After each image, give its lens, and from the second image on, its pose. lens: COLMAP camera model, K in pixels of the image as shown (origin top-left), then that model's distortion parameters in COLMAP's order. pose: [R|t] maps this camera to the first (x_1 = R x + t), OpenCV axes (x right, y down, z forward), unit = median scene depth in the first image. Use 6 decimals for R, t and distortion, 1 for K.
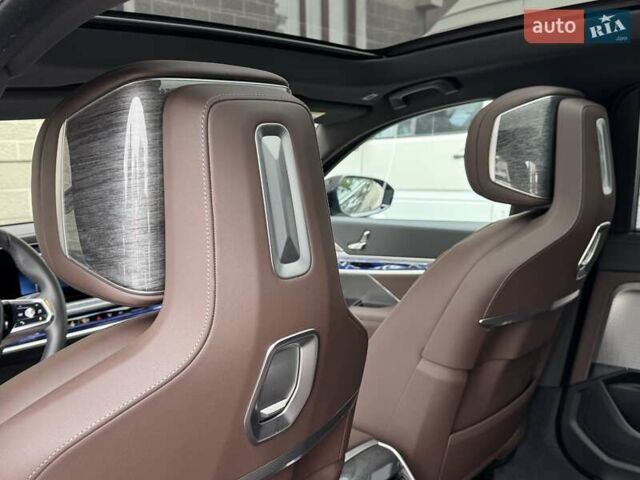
lens RADIAL K [[635.5, 0, 320.0], [0, 635.5, 240.0], [0, 0, 1]] dist [0.082109, 0.000126]
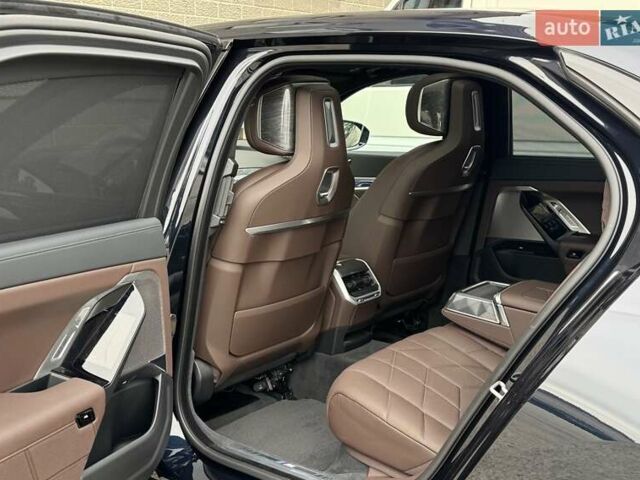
lens RADIAL K [[890.9, 0, 320.0], [0, 890.9, 240.0], [0, 0, 1]] dist [0.163154, 0.006892]
pose [[0.998245, 0.014771, 0.057353, -0.172244], [-0.016122, 0.999602, 0.023162, 0.201194], [-0.056988, -0.024046, 0.998085, -1.652913]]
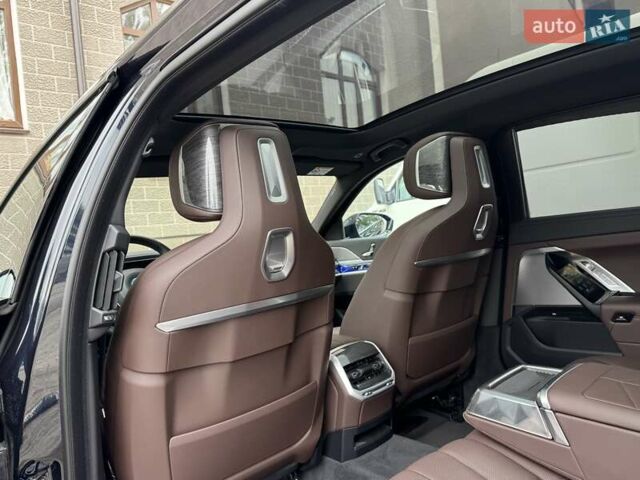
lens RADIAL K [[489.6, 0, 320.0], [0, 489.6, 240.0], [0, 0, 1]] dist [0.108567, -0.186165]
pose [[0.989366, -0.082181, -0.120004, 0.152208], [0.066181, 0.989077, -0.131710, 0.214244], [0.129518, 0.122368, 0.983998, -0.349999]]
